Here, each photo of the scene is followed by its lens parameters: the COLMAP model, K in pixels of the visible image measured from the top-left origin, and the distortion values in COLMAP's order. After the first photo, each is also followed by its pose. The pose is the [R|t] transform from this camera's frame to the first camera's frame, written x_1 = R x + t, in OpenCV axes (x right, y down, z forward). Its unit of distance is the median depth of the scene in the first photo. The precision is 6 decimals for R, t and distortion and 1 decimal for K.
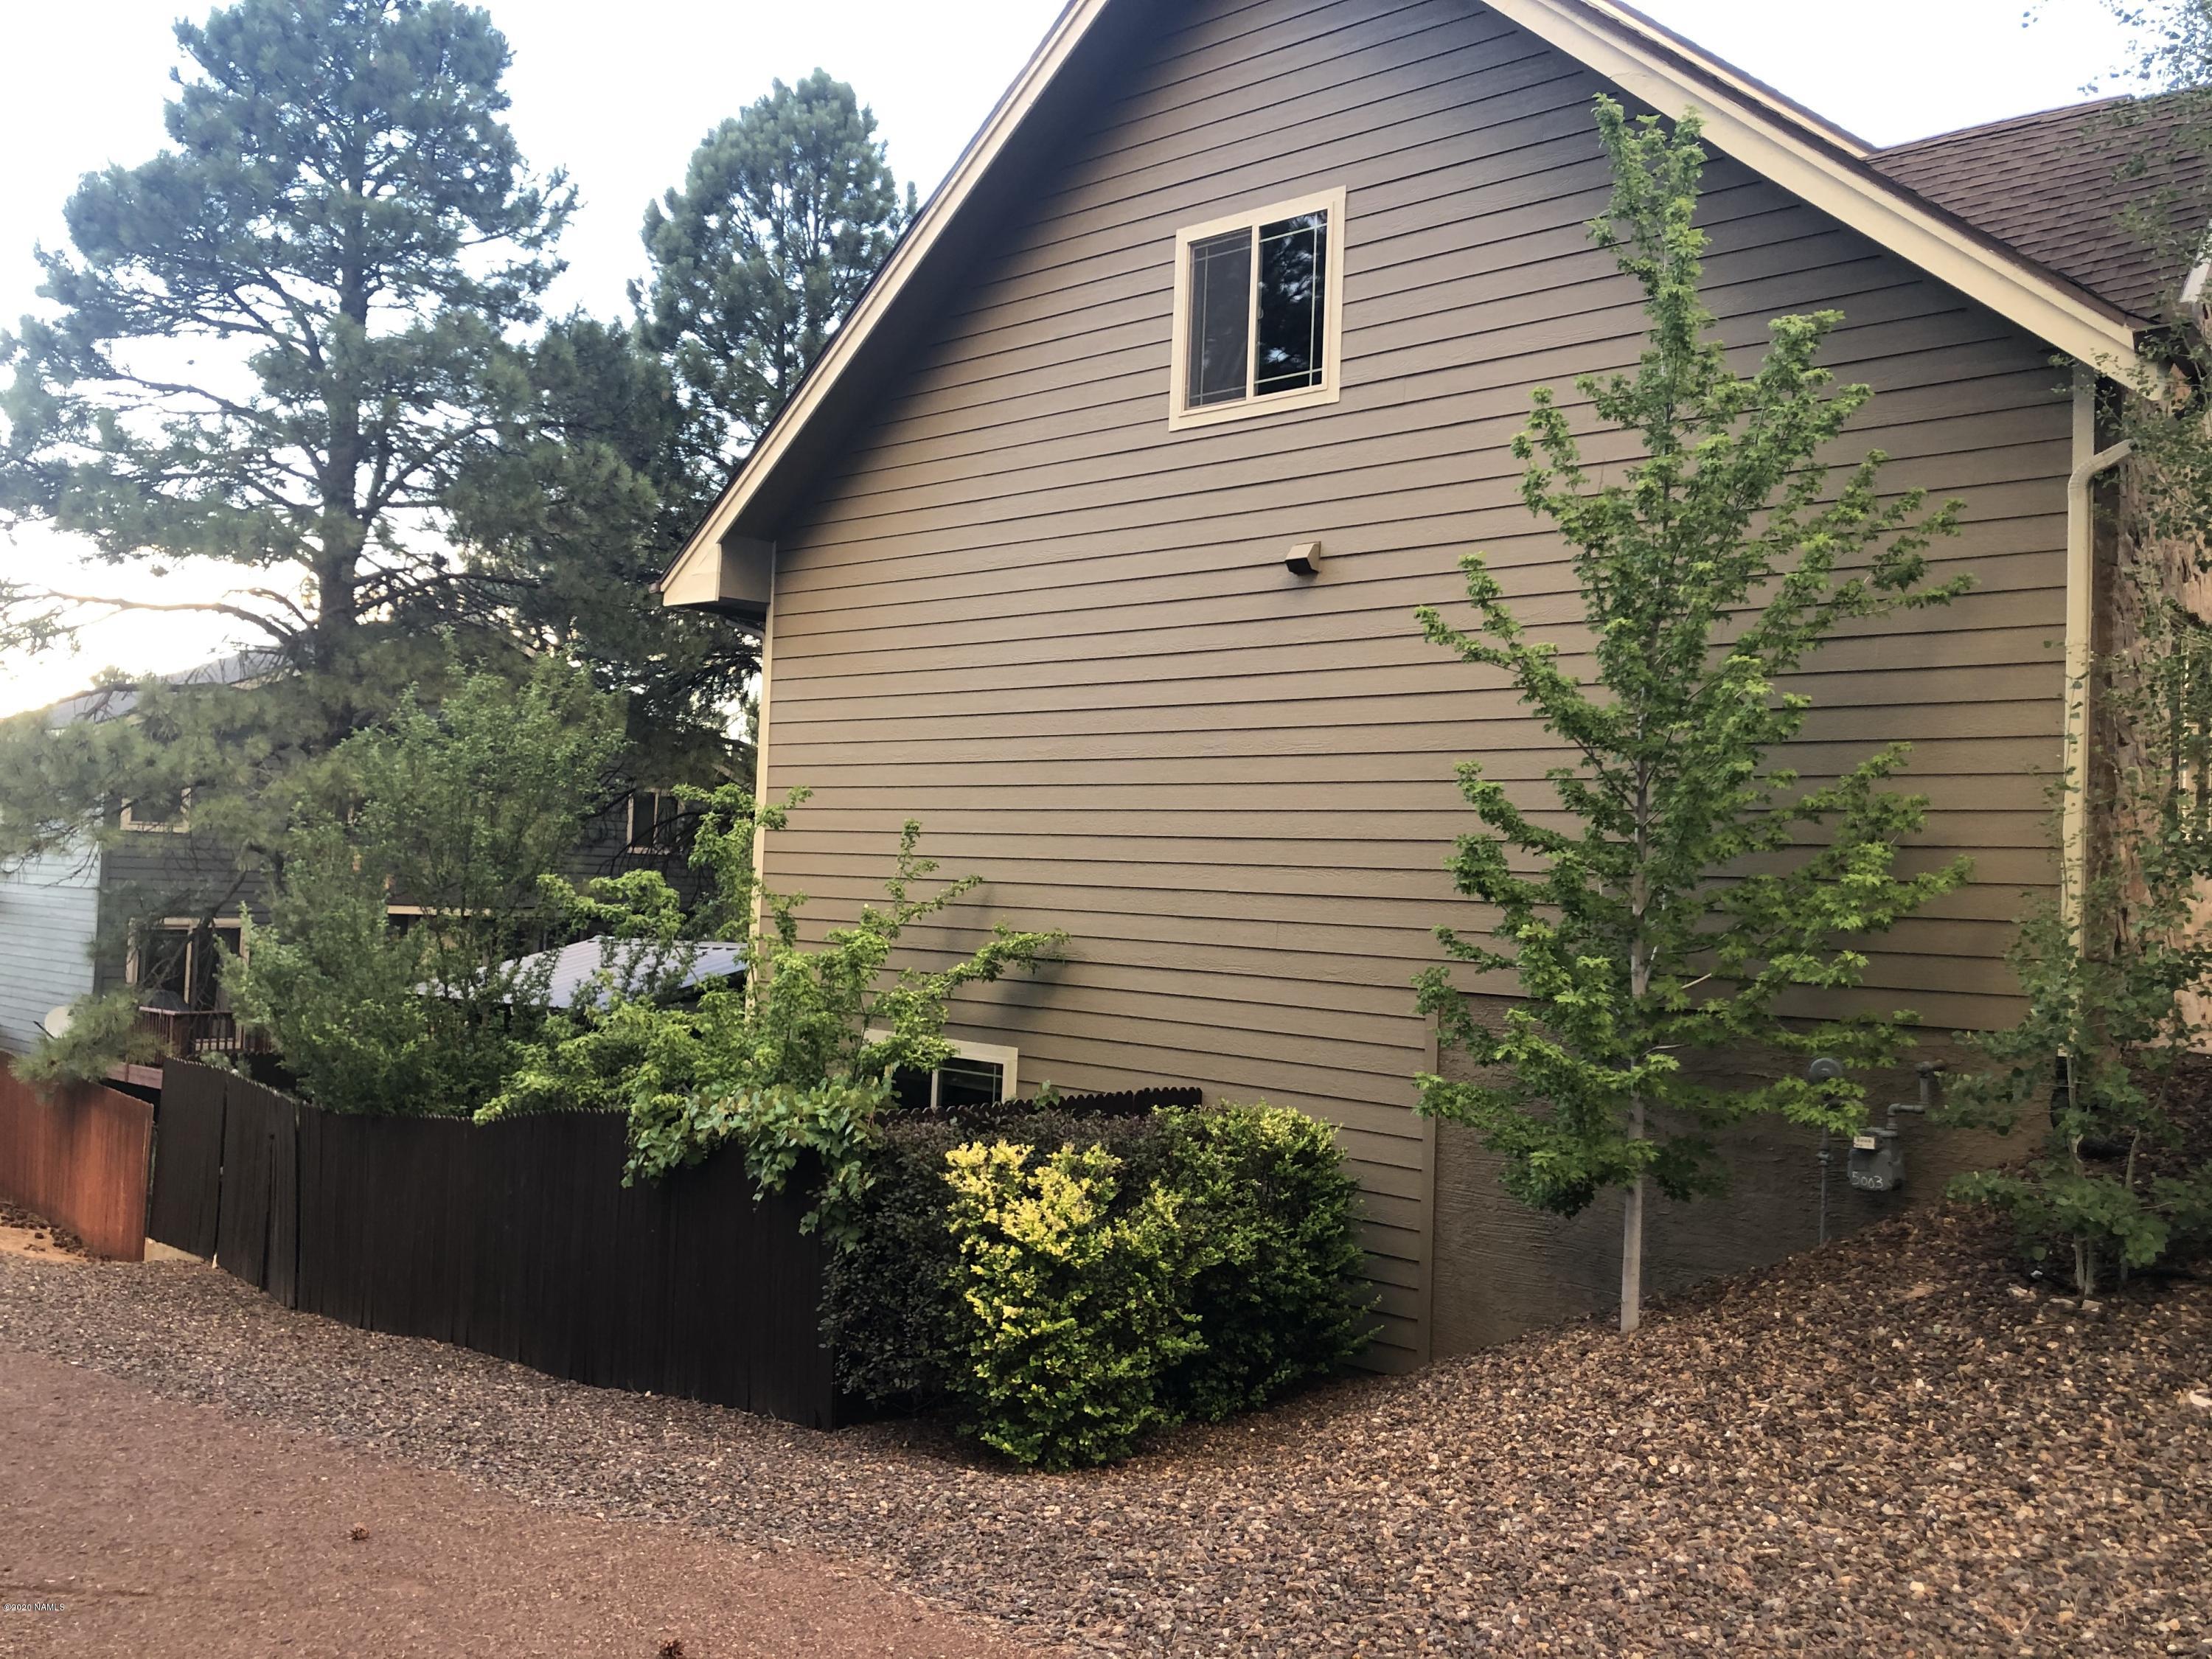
lens RADIAL K [[1787.0, 0, 1106.0], [0, 1787.0, 829.5], [0, 0, 1]] dist [0.011104, 0.003900]
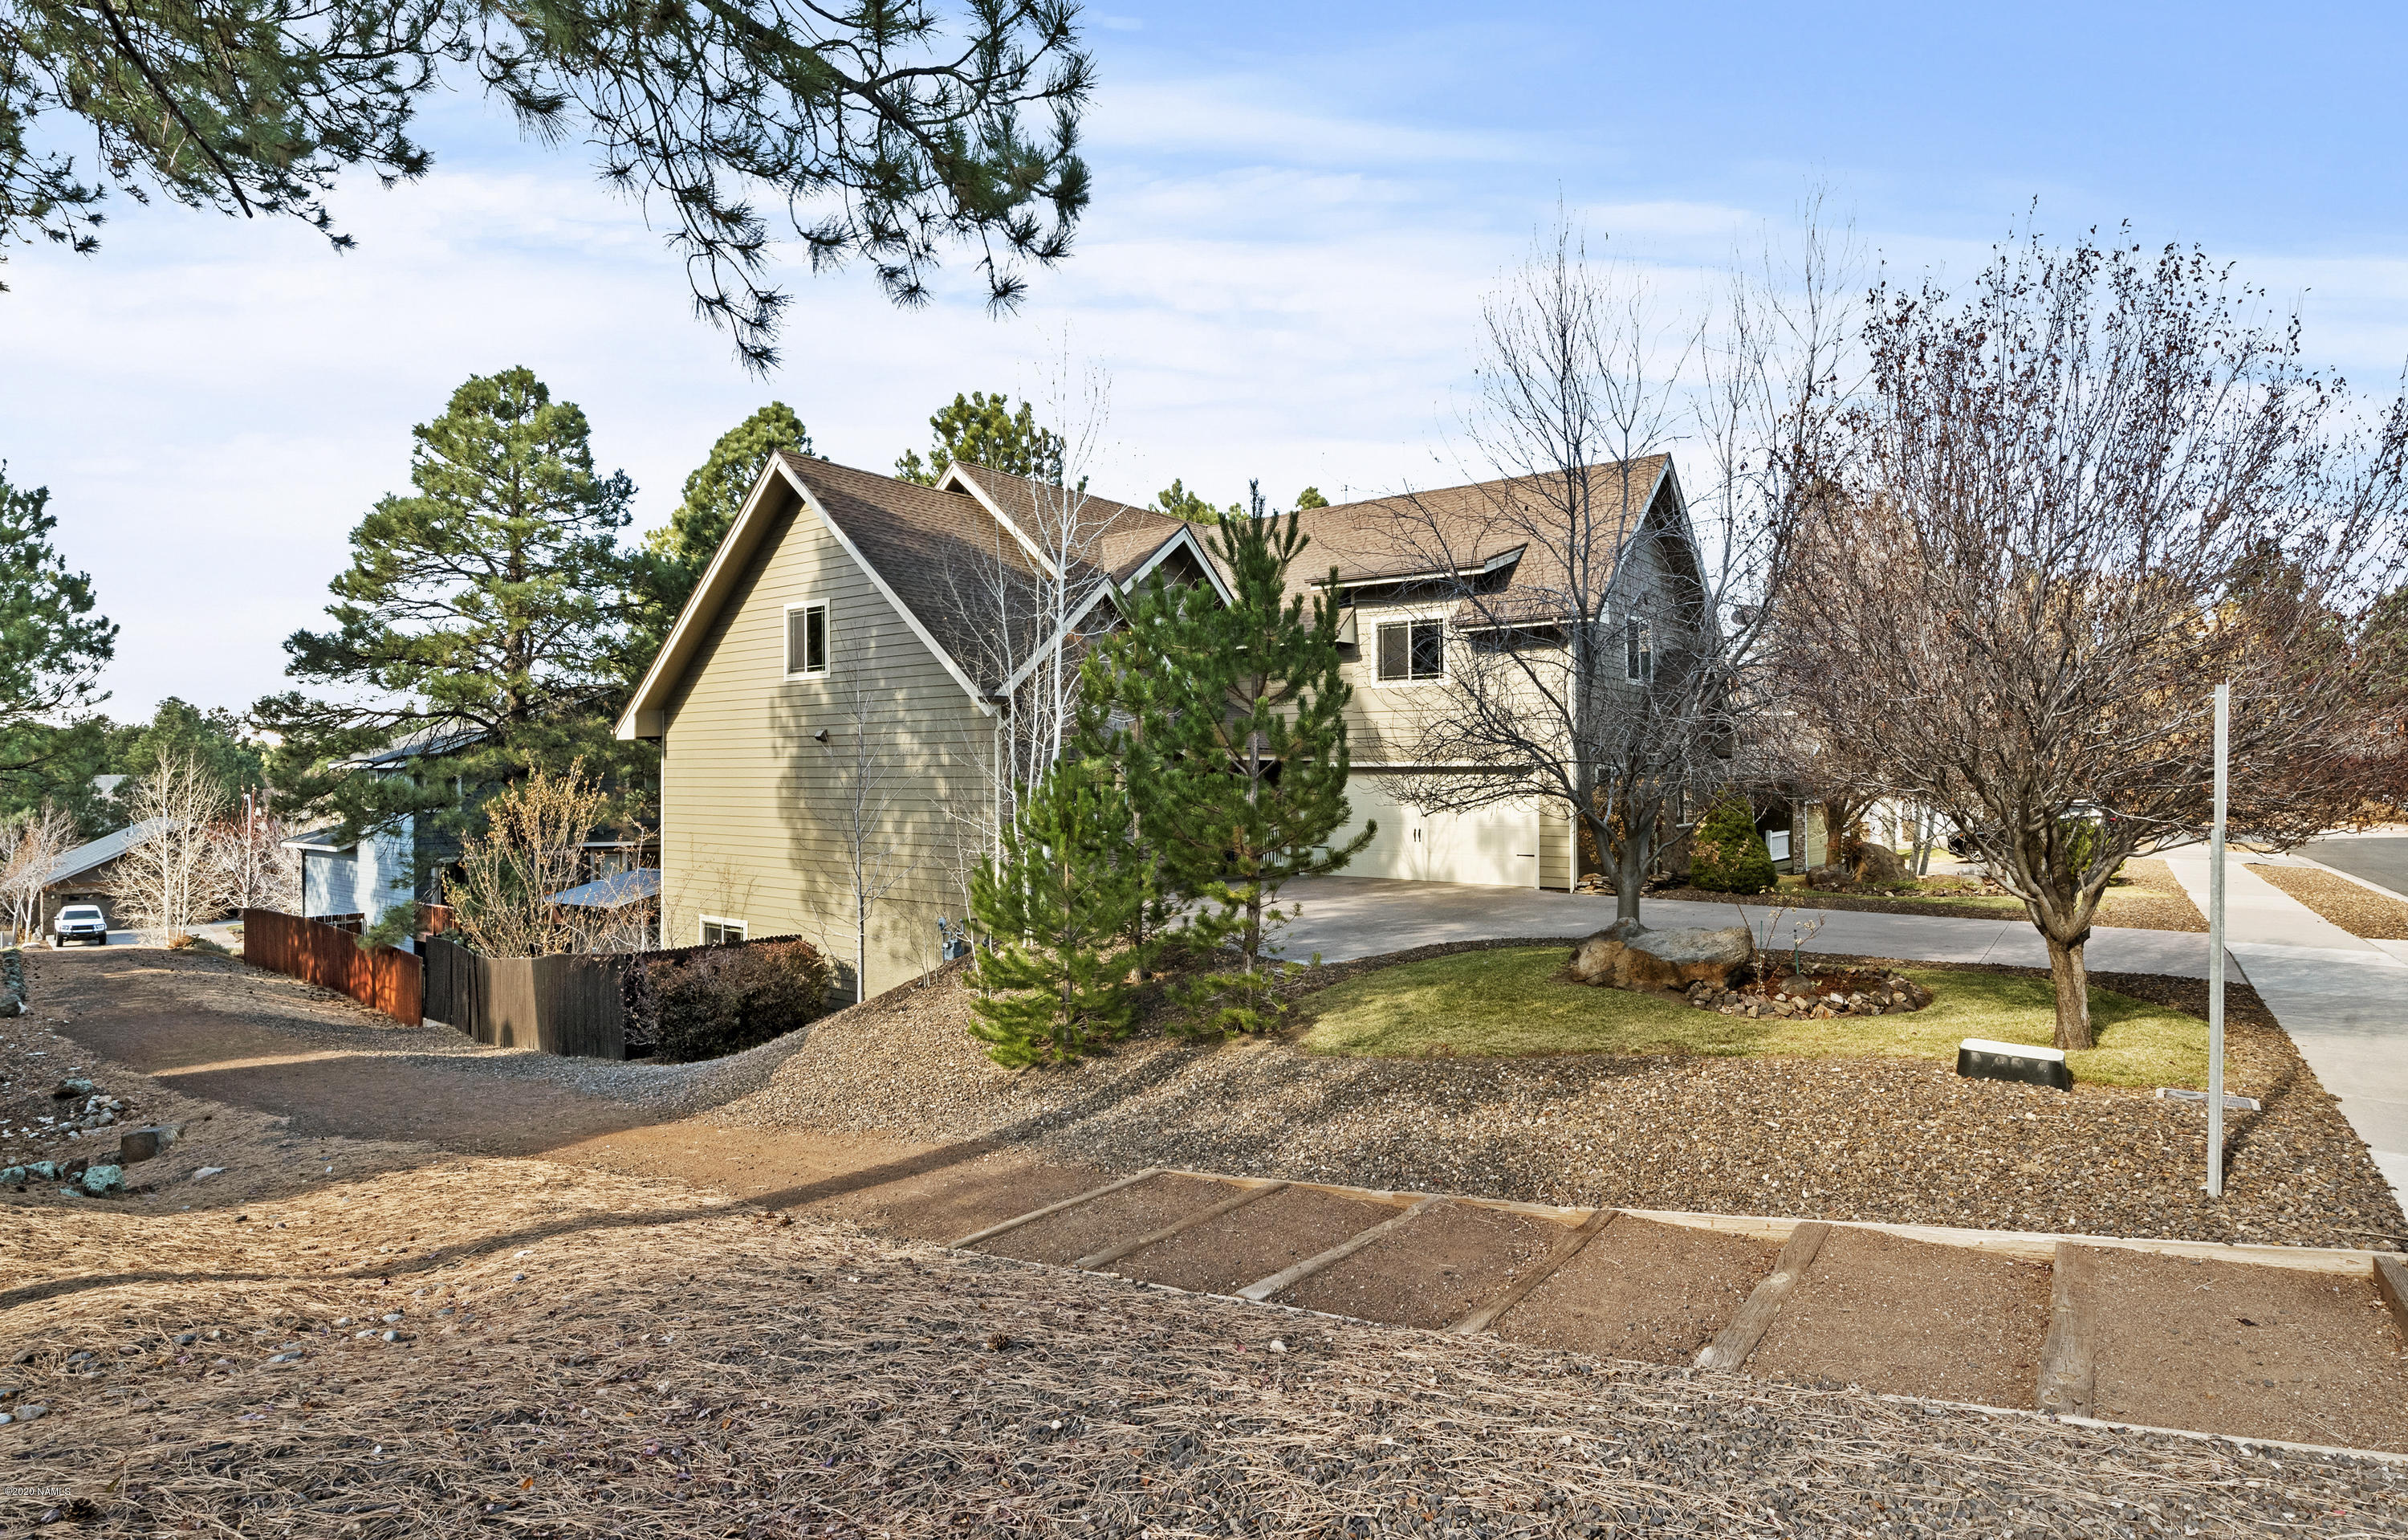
lens RADIAL K [[1147.1, 0, 1204.0], [0, 1147.1, 770.0], [0, 0, 1]] dist [-0.001429, -0.000098]
pose [[0.996969, -0.041233, 0.065981, 0.441130], [0.039456, 0.998829, 0.028014, -0.098420], [-0.067059, -0.025326, 0.997428, -0.593207]]
